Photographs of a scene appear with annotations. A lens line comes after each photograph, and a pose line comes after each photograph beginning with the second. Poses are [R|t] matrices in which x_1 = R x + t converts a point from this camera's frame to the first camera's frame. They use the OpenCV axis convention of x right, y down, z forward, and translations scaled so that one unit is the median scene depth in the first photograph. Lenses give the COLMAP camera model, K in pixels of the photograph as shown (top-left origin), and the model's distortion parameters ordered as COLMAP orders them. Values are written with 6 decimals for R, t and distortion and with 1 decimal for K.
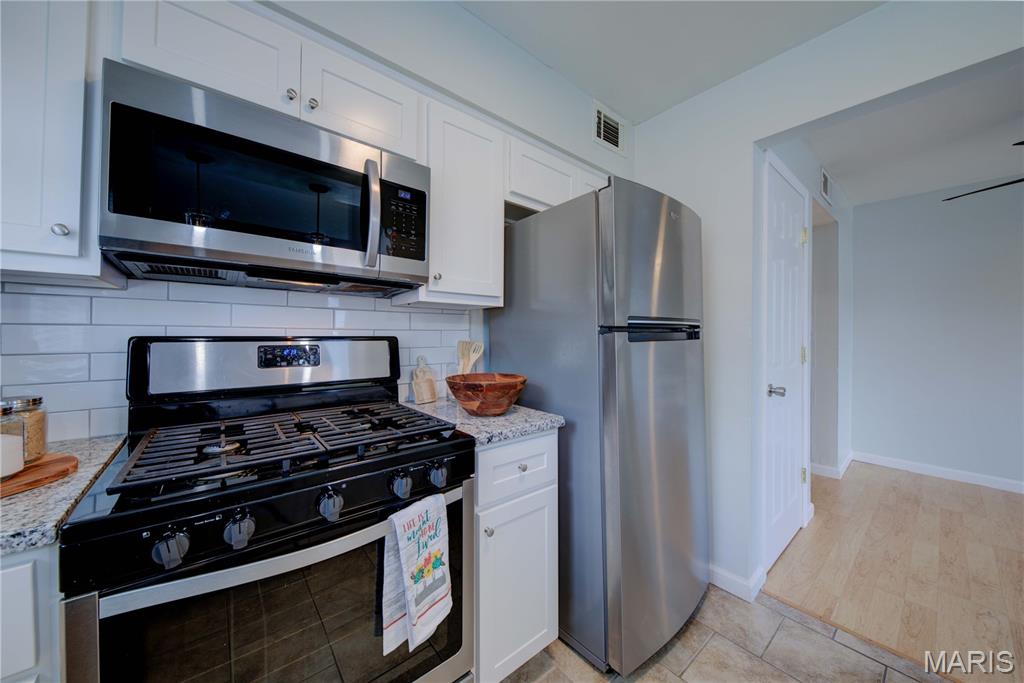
lens RADIAL K [[362.1, 0, 507.7], [0, 362.1, 332.7], [0, 0, 1]] dist [0.000551, -0.000064]
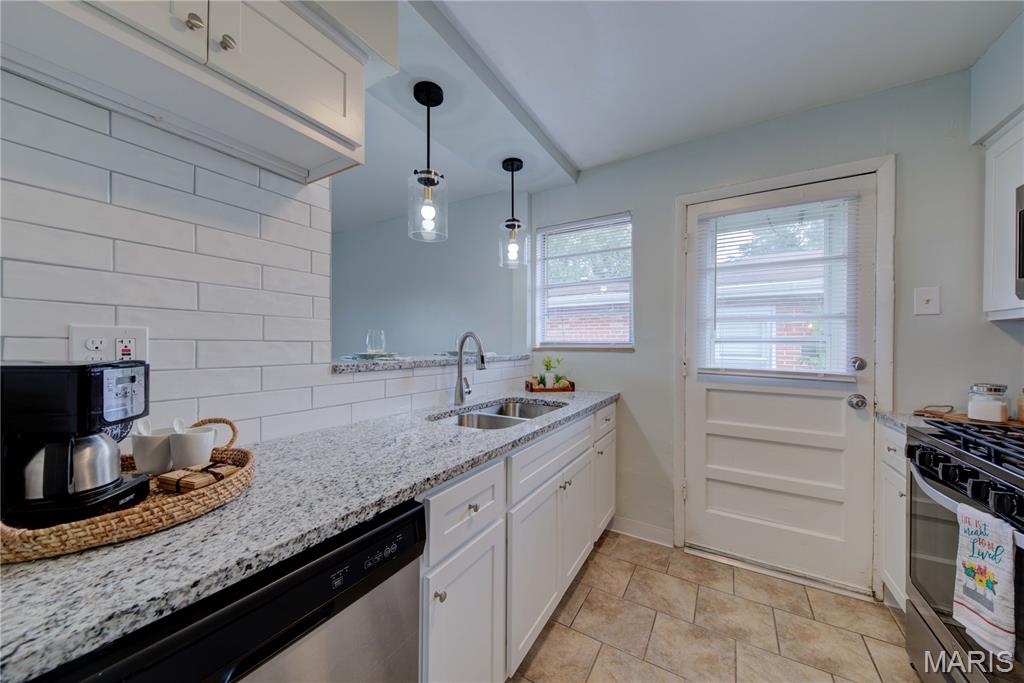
lens RADIAL K [[357.8, 0, 513.3], [0, 357.8, 346.1], [0, 0, 1]] dist [-0.000097, -0.000121]
pose [[-0.942629, -0.007609, -0.333754, 1.125005], [-0.007592, 0.999970, -0.001355, -0.004520], [0.333754, 0.001257, -0.942659, 1.222929]]
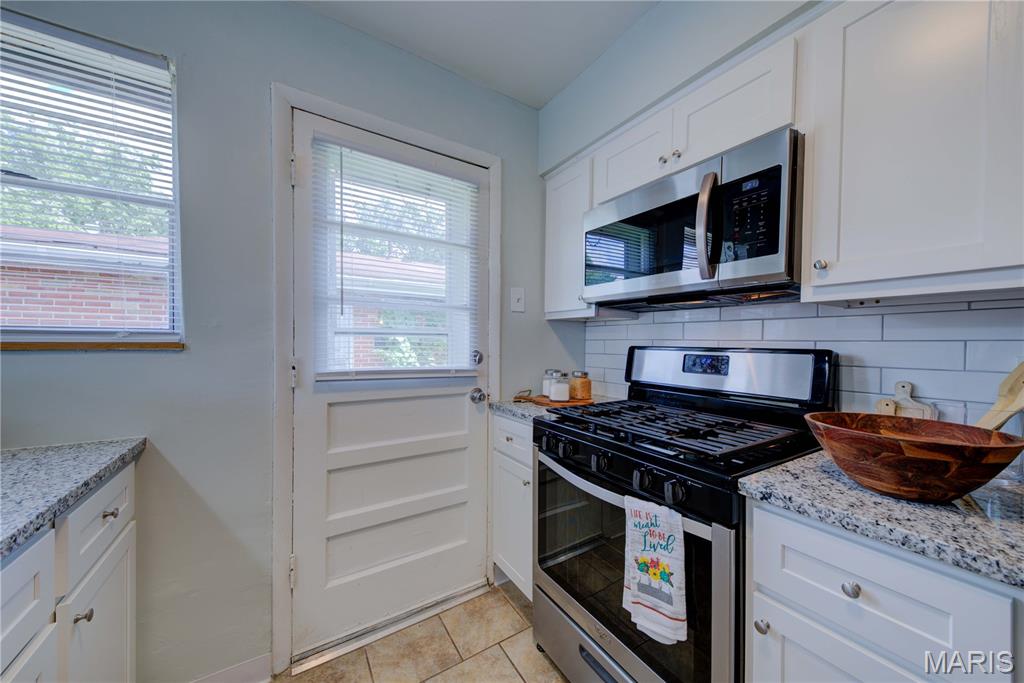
lens RADIAL K [[359.5, 0, 510.5], [0, 359.5, 343.6], [0, 0, 1]] dist [0.015664, -0.000066]
pose [[-0.135957, 0.000709, -0.990714, 0.696306], [-0.002056, 0.999997, 0.000998, -0.001345], [0.990713, 0.002173, -0.135955, 0.587813]]
